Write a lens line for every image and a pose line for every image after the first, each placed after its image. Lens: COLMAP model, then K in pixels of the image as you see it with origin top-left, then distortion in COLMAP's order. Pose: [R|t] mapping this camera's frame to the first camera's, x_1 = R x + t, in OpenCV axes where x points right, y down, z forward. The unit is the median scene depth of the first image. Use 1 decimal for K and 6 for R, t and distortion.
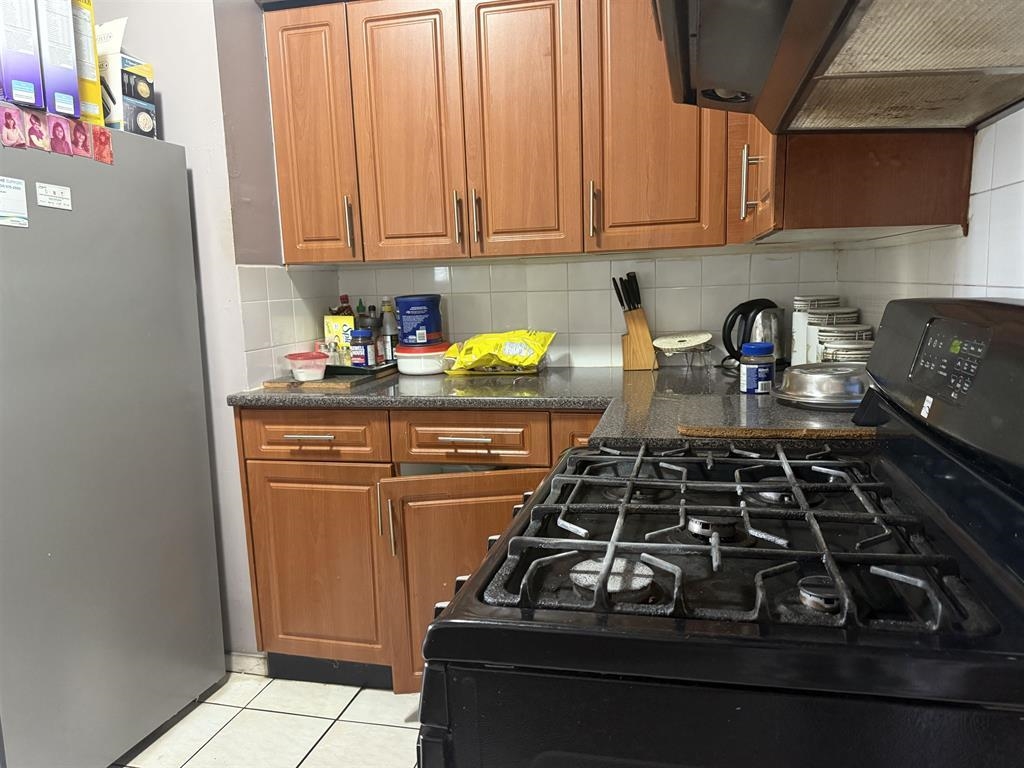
lens RADIAL K [[730.6, 0, 505.6], [0, 730.6, 386.5], [0, 0, 1]] dist [0.097559, -0.091564]
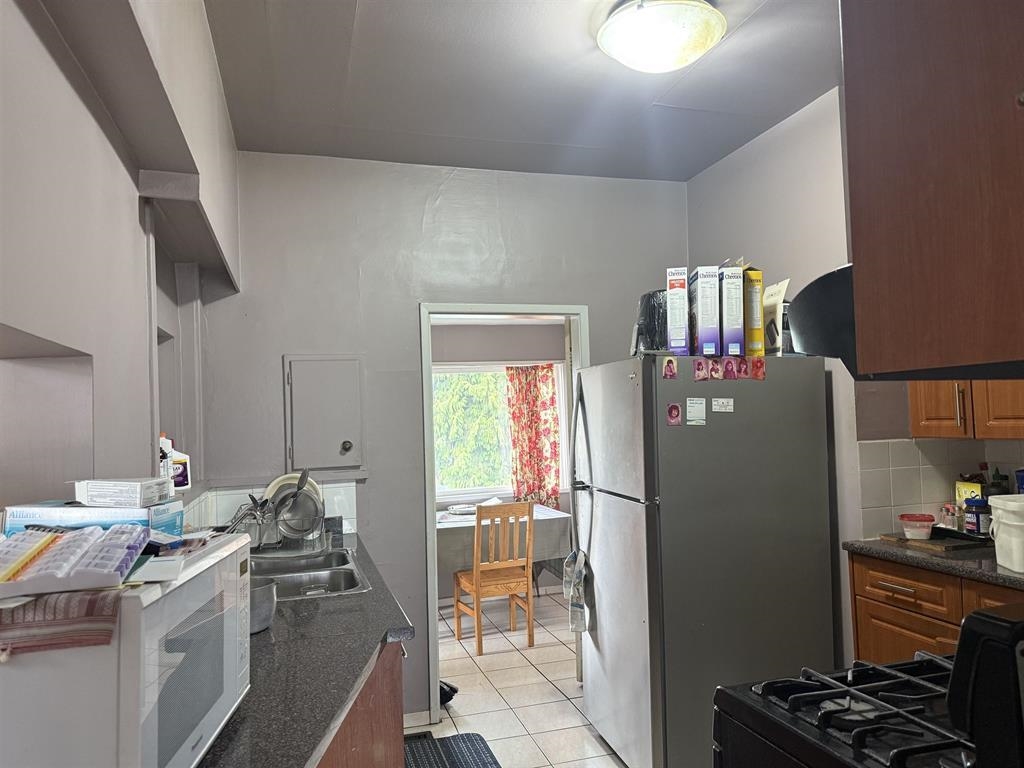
lens RADIAL K [[728.8, 0, 508.7], [0, 728.8, 386.9], [0, 0, 1]] dist [0.098308, -0.144619]
pose [[0.512385, -0.016559, -0.858596, 0.454364], [-0.111218, 0.990114, -0.085468, -0.081559], [0.851524, 0.139284, 0.505478, -0.196038]]
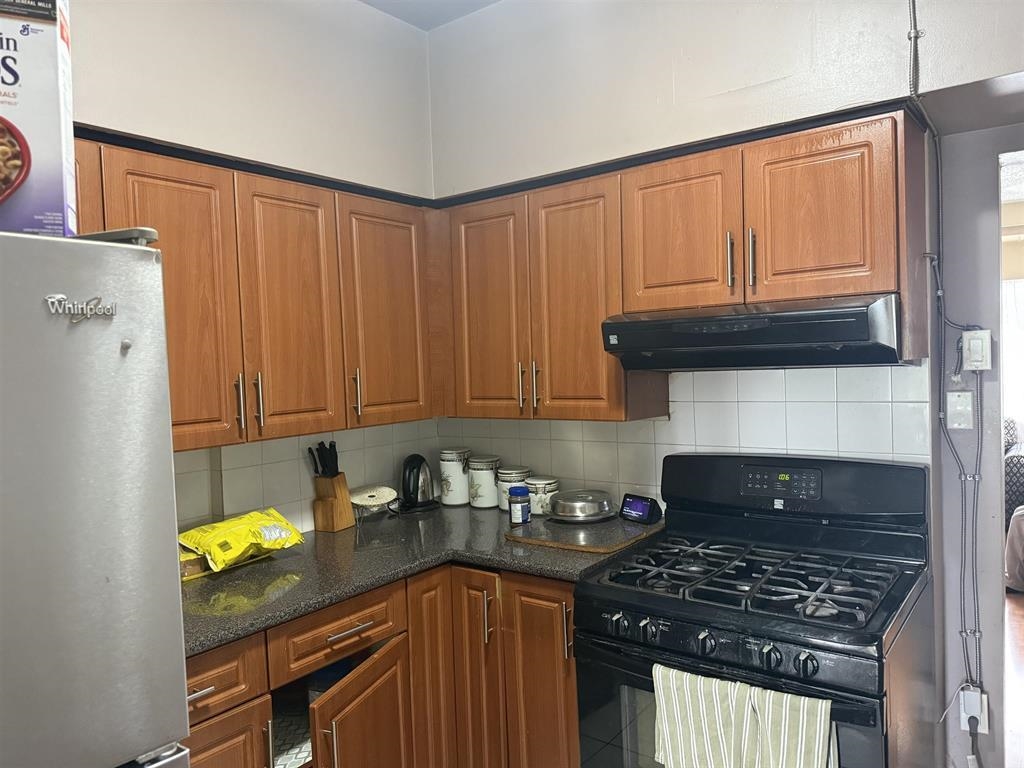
lens RADIAL K [[728.8, 0, 508.7], [0, 728.8, 386.9], [0, 0, 1]] dist [0.098308, -0.144619]
pose [[0.389949, -0.018194, 0.920657, -0.824776], [0.162432, 0.985486, -0.049324, -0.155926], [-0.906397, 0.168778, 0.387244, 0.357563]]
